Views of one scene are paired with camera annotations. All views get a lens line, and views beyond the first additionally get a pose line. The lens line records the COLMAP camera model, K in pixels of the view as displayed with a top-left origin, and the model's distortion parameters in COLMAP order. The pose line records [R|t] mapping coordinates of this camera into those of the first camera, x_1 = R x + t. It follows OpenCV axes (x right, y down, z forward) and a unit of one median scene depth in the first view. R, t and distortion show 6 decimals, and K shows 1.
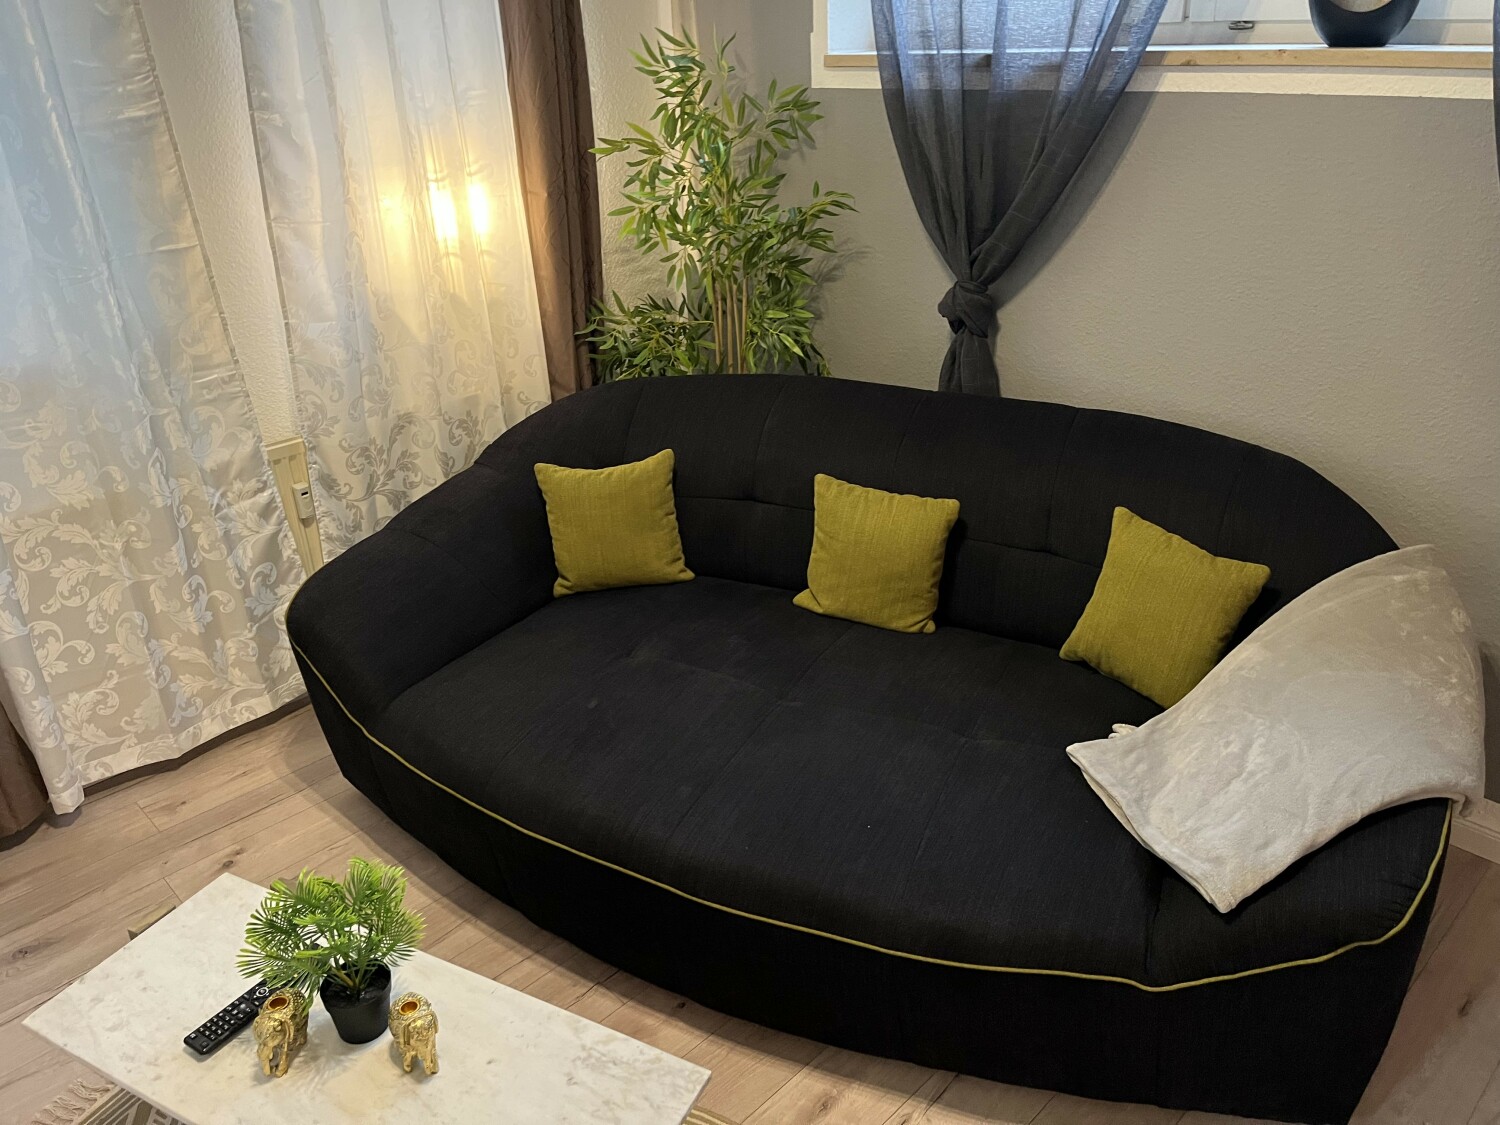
lens RADIAL K [[1132.9, 0, 750.5], [0, 1132.9, 559.8], [0, 0, 1]] dist [0.066748, -0.093792]
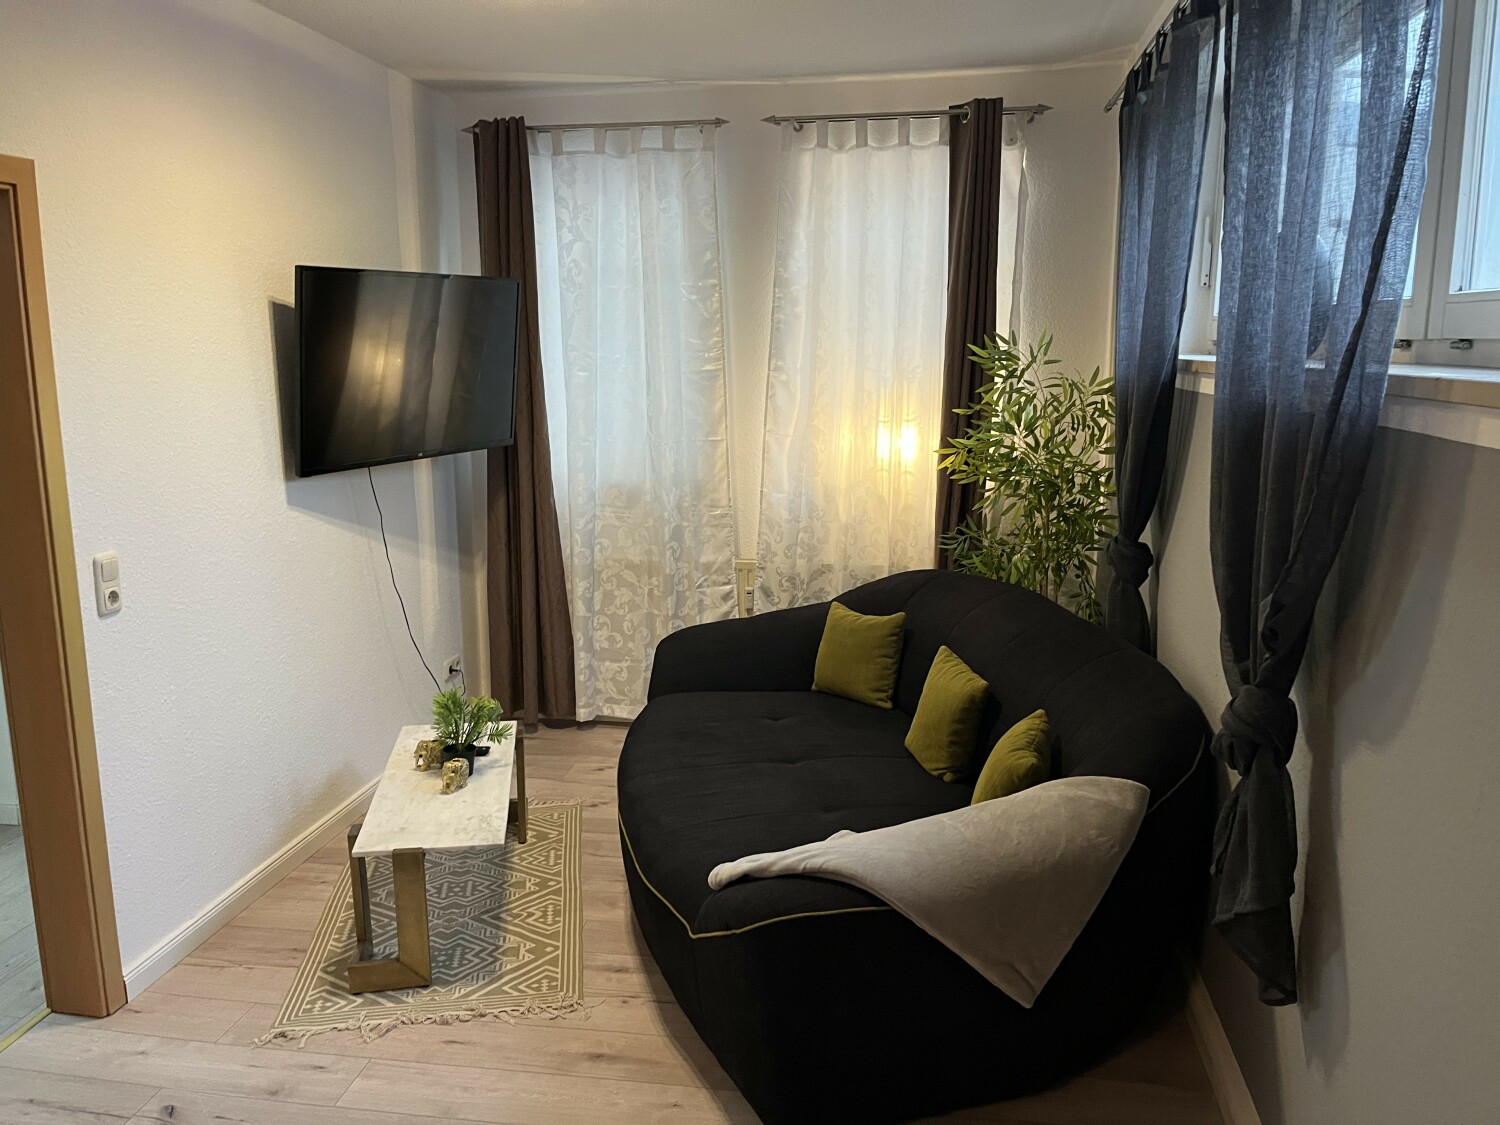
lens RADIAL K [[1132.9, 0, 743.5], [0, 1132.9, 559.3], [0, 0, 1]] dist [0.066748, -0.093792]
pose [[0.587360, 0.181215, -0.788777, 0.912346], [-0.360697, 0.931078, -0.054685, -0.013537], [0.724503, 0.316630, 0.612242, -0.000639]]
